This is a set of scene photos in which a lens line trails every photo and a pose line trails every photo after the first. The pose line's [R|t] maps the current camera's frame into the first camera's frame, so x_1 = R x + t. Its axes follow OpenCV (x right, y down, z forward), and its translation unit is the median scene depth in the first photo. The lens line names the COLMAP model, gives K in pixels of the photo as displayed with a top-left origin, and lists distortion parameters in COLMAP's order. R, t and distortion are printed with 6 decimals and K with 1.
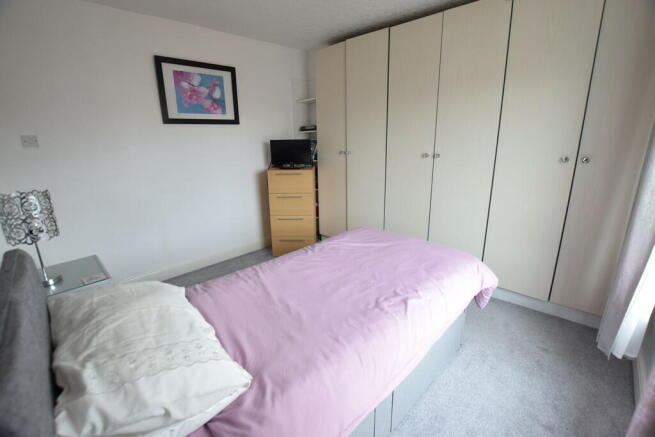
lens RADIAL K [[285.2, 0, 327.5], [0, 285.2, 218.5], [0, 0, 1]] dist [-0.029028, -0.000073]
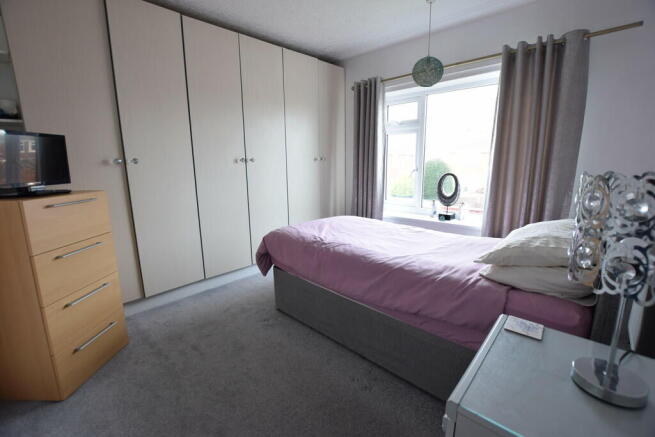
lens RADIAL K [[285.2, 0, 327.5], [0, 285.2, 218.5], [0, 0, 1]] dist [-0.029028, -0.000073]
pose [[-0.042923, -0.237091, 0.970539, -0.939313], [0.260277, 0.935236, 0.239978, -0.226723], [-0.964579, 0.262910, 0.021567, 0.862864]]
